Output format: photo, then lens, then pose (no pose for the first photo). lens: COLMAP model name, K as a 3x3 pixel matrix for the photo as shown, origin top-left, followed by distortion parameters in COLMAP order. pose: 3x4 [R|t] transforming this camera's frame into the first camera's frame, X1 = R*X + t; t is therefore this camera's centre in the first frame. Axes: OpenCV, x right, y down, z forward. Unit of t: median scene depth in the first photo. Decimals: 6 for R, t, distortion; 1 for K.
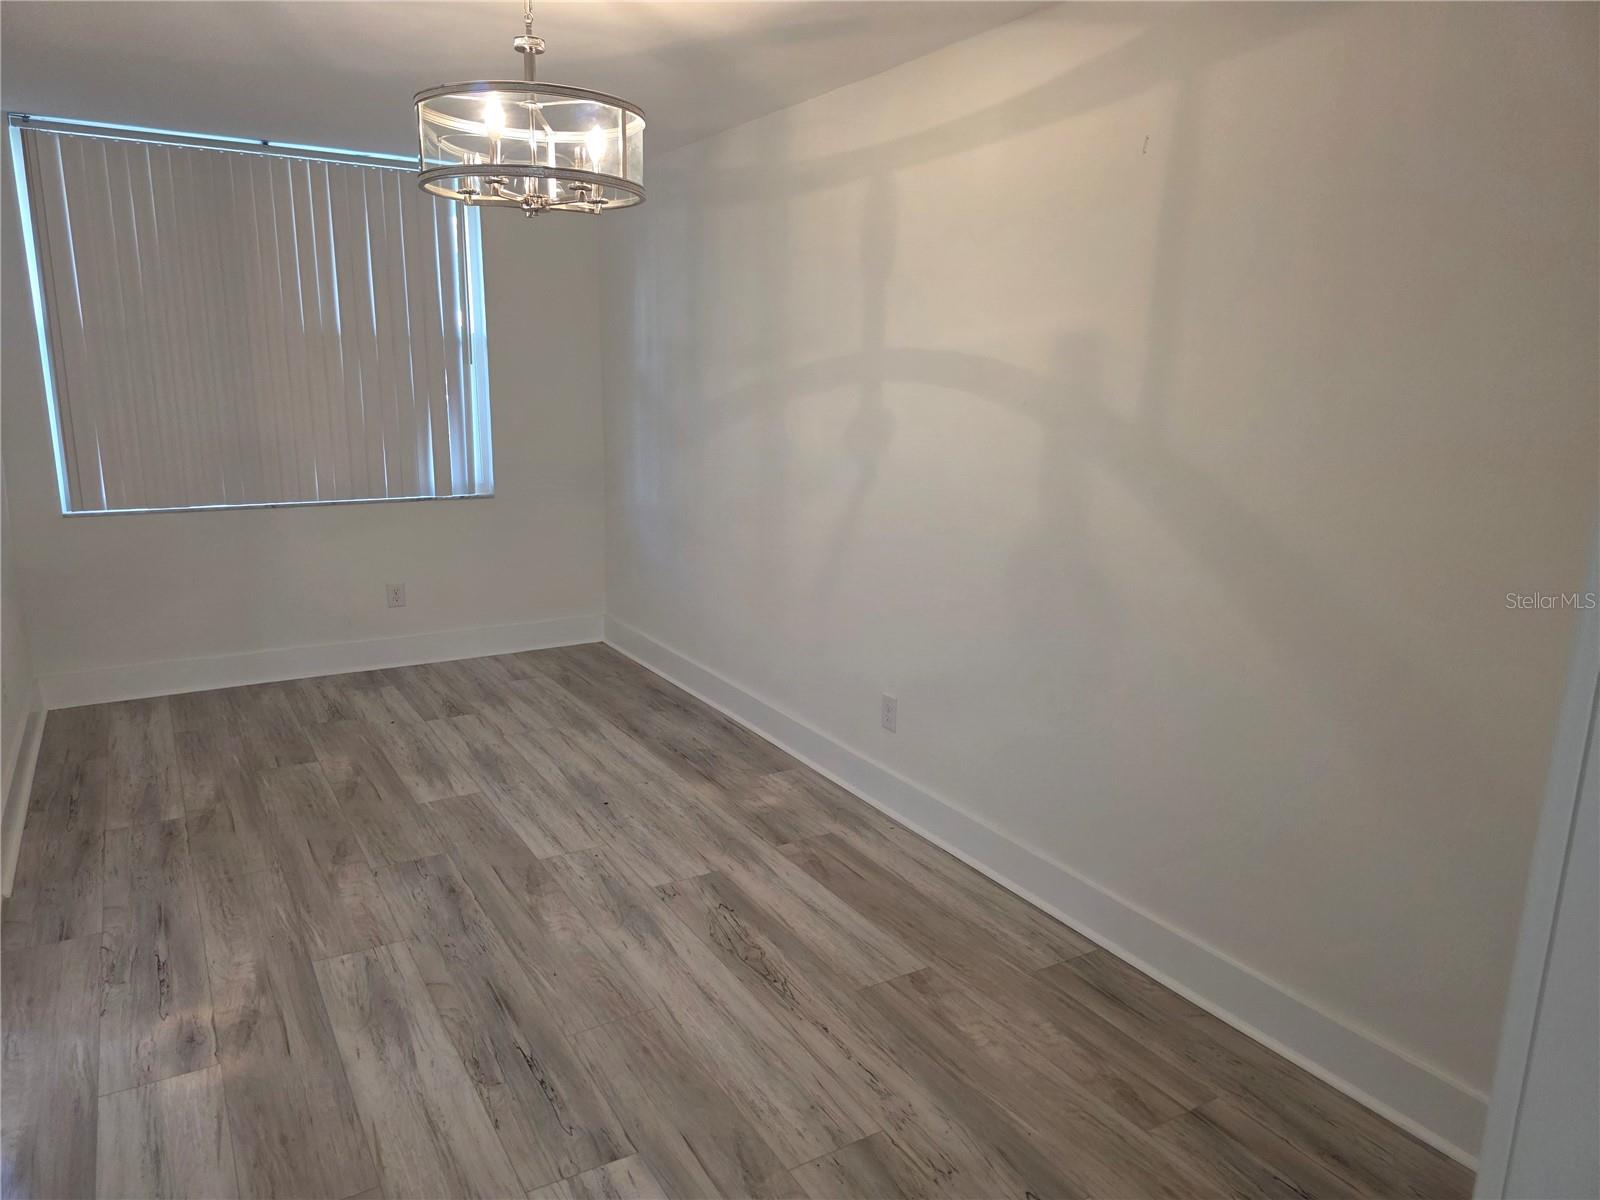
lens RADIAL K [[1084.0, 0, 800.0], [0, 1084.0, 600.0], [0, 0, 1]] dist [0.052986, -0.039539]
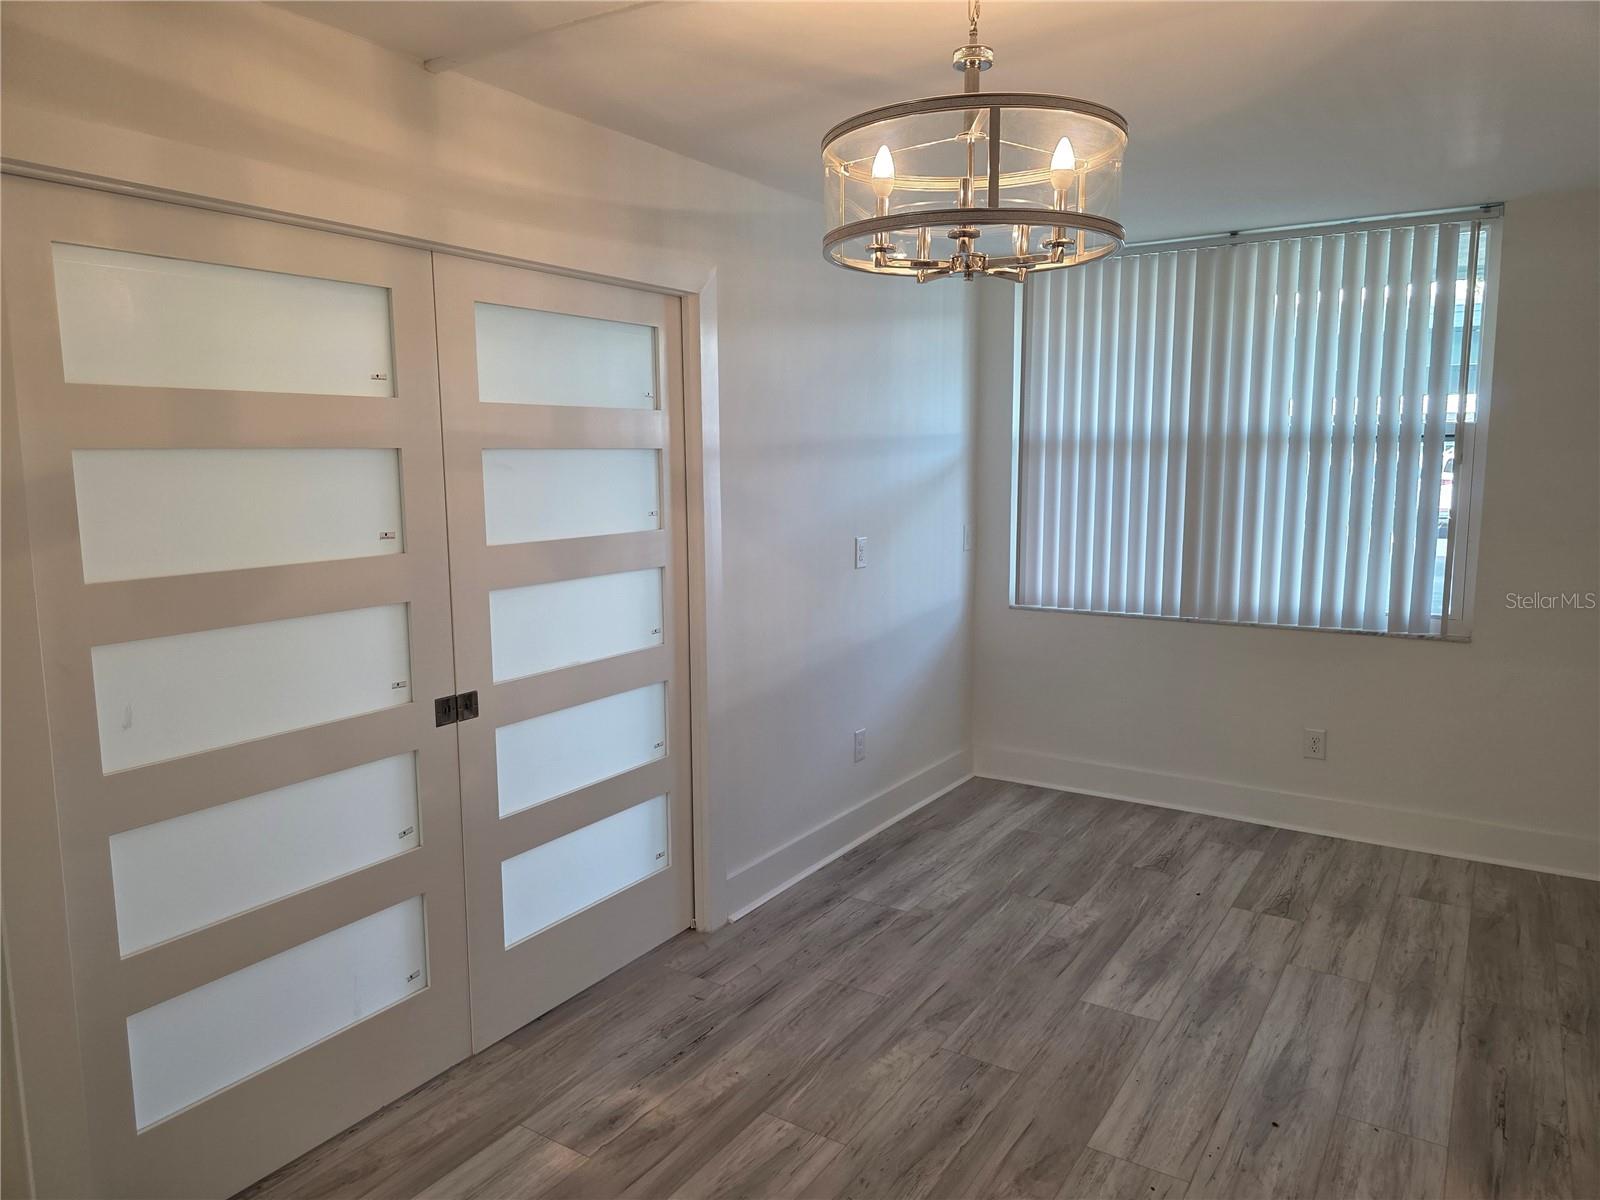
lens RADIAL K [[1093.0, 0, 805.9], [0, 1093.0, 606.0], [0, 0, 1]] dist [0.050574, -0.045304]
pose [[0.440623, 0.108950, -0.891056, 0.287213], [-0.178064, 0.983492, 0.032200, -0.101860], [0.879855, 0.144477, 0.452749, 0.450741]]
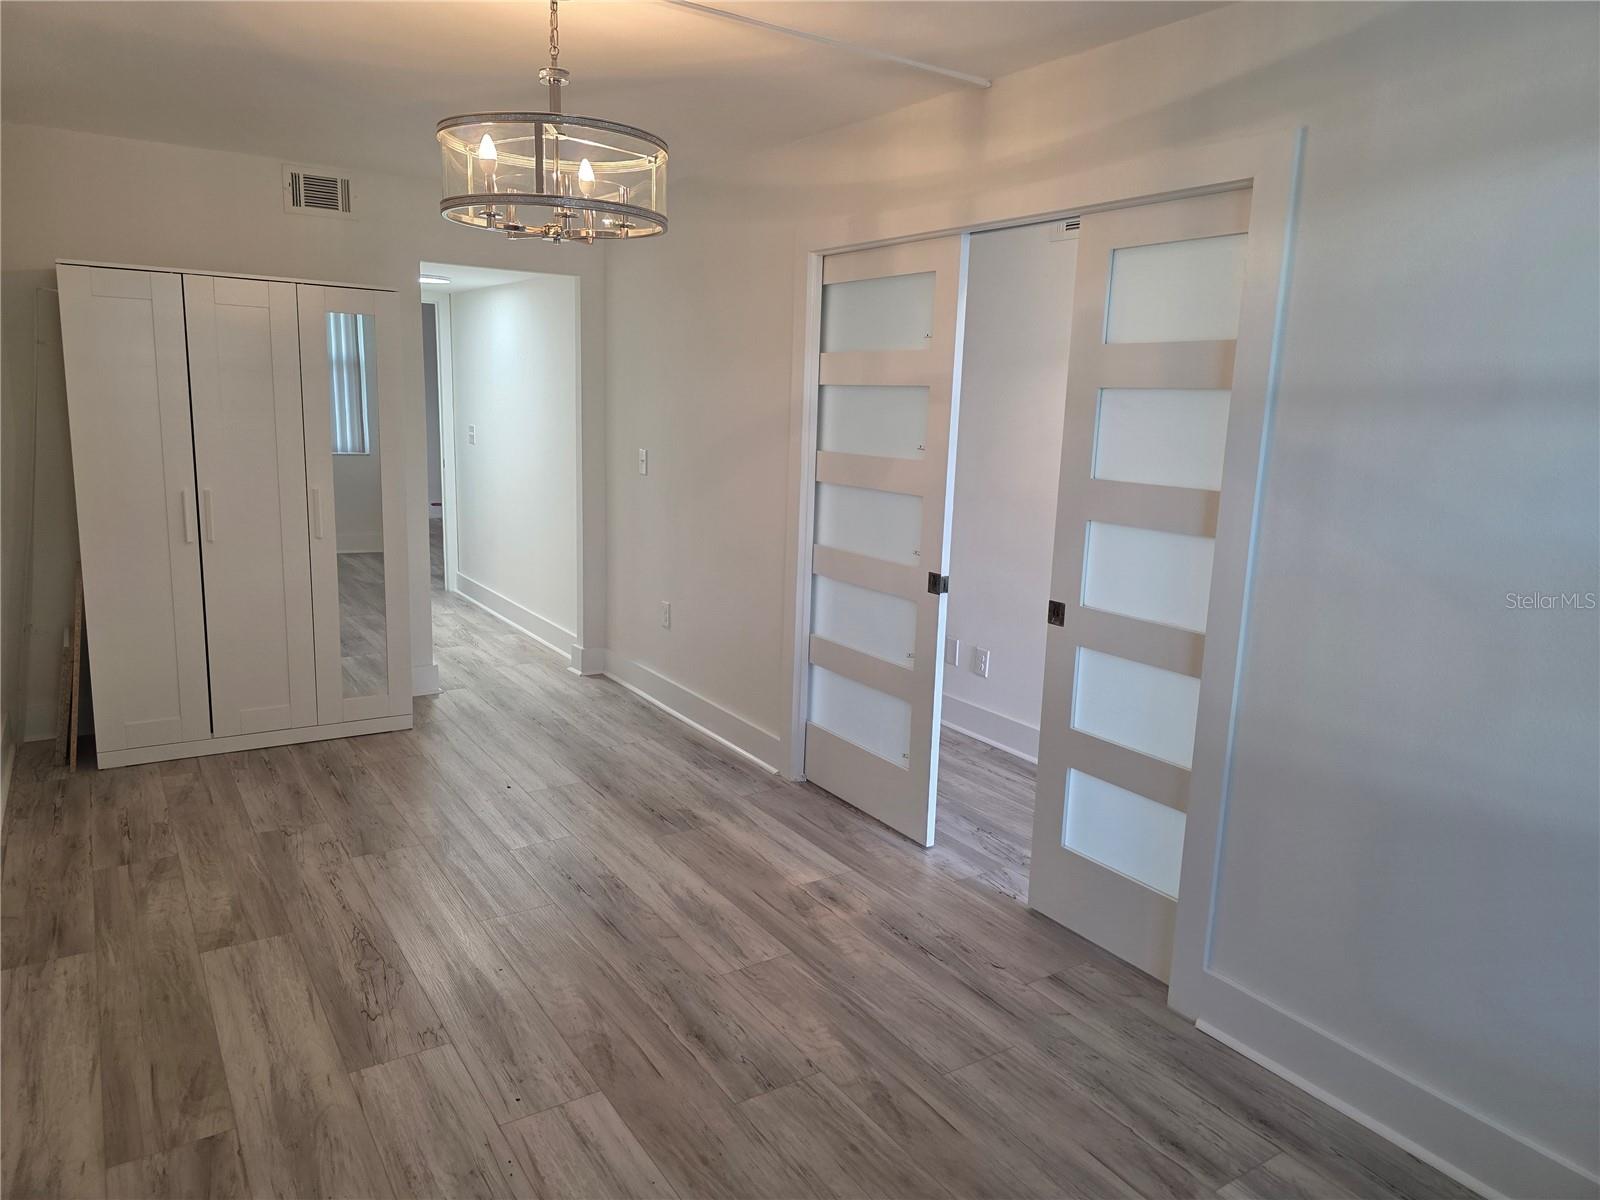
lens RADIAL K [[1084.0, 0, 800.0], [0, 1084.0, 600.0], [0, 0, 1]] dist [0.052986, -0.039539]
pose [[-0.998428, -0.040485, -0.038754, -0.324692], [-0.052471, 0.918218, 0.392585, -0.334712], [0.019691, 0.394001, -0.918899, 1.513536]]
